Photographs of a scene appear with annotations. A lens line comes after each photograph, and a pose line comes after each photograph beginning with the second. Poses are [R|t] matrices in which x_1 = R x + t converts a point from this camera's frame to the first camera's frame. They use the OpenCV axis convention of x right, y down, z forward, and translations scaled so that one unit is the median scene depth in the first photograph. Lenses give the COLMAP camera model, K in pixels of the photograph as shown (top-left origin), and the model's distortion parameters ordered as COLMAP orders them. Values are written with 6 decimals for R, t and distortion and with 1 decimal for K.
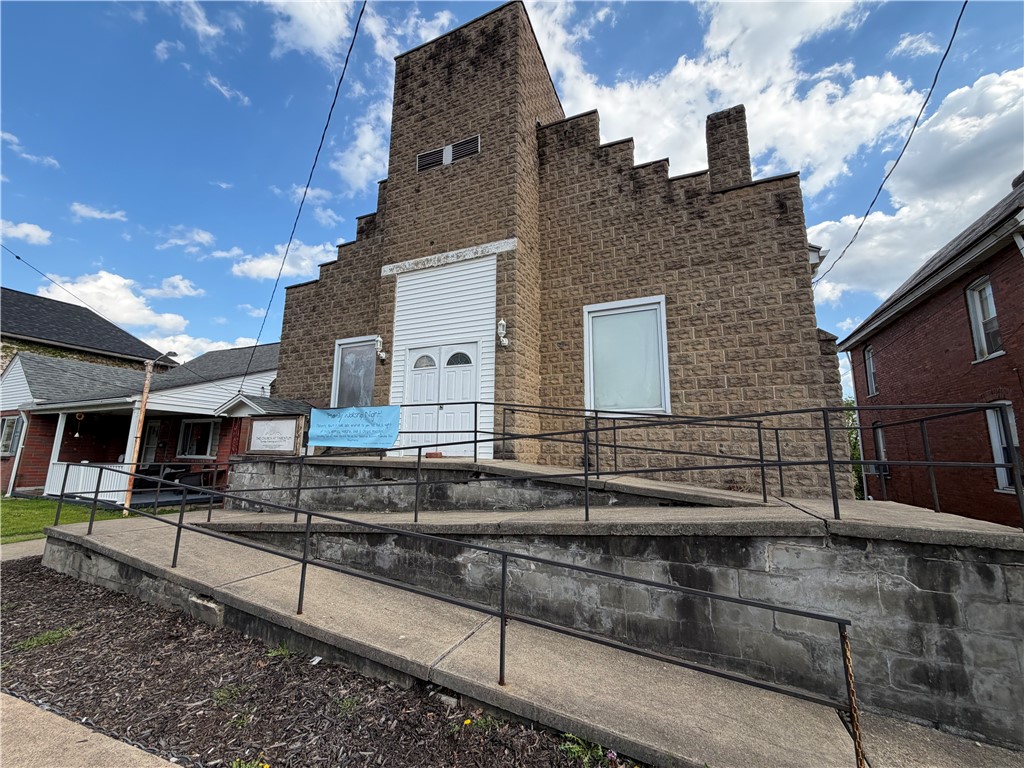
lens RADIAL K [[409.9, 0, 514.9], [0, 409.9, 383.2], [0, 0, 1]] dist [0.002633, 0.001184]
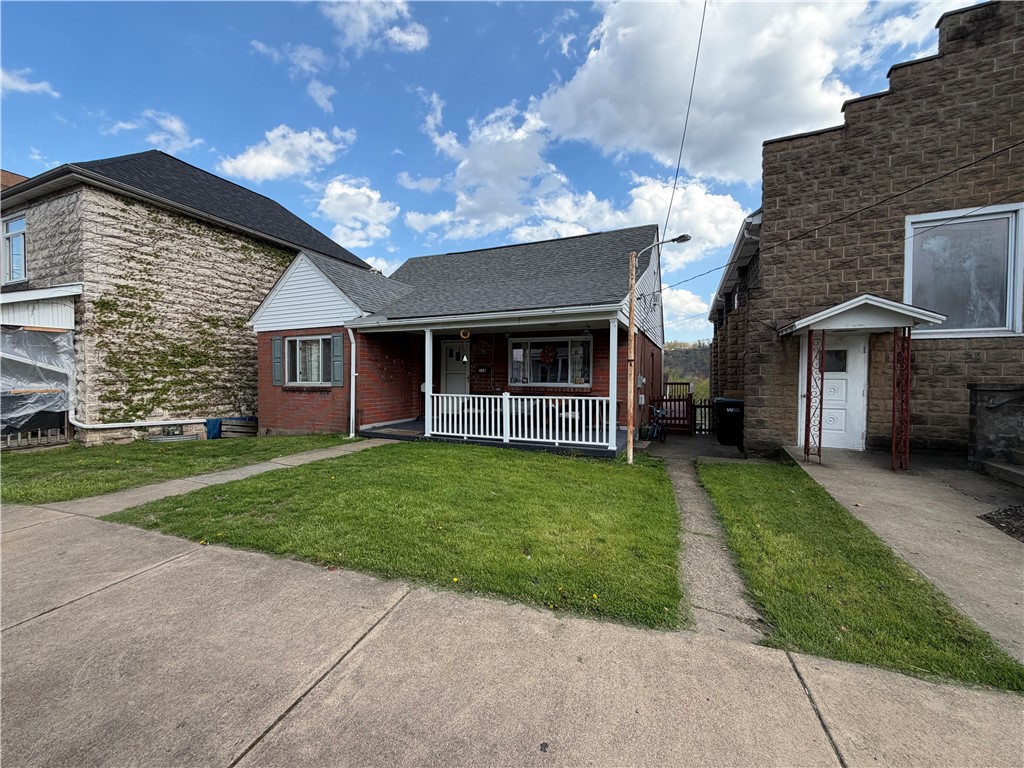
lens RADIAL K [[409.9, 0, 506.9], [0, 409.9, 383.1], [0, 0, 1]] dist [0.002633, 0.001184]
pose [[0.999501, -0.019356, 0.024967, -1.006601], [0.013870, 0.978937, 0.203690, 0.017404], [-0.028384, -0.203242, 0.978717, 0.252752]]
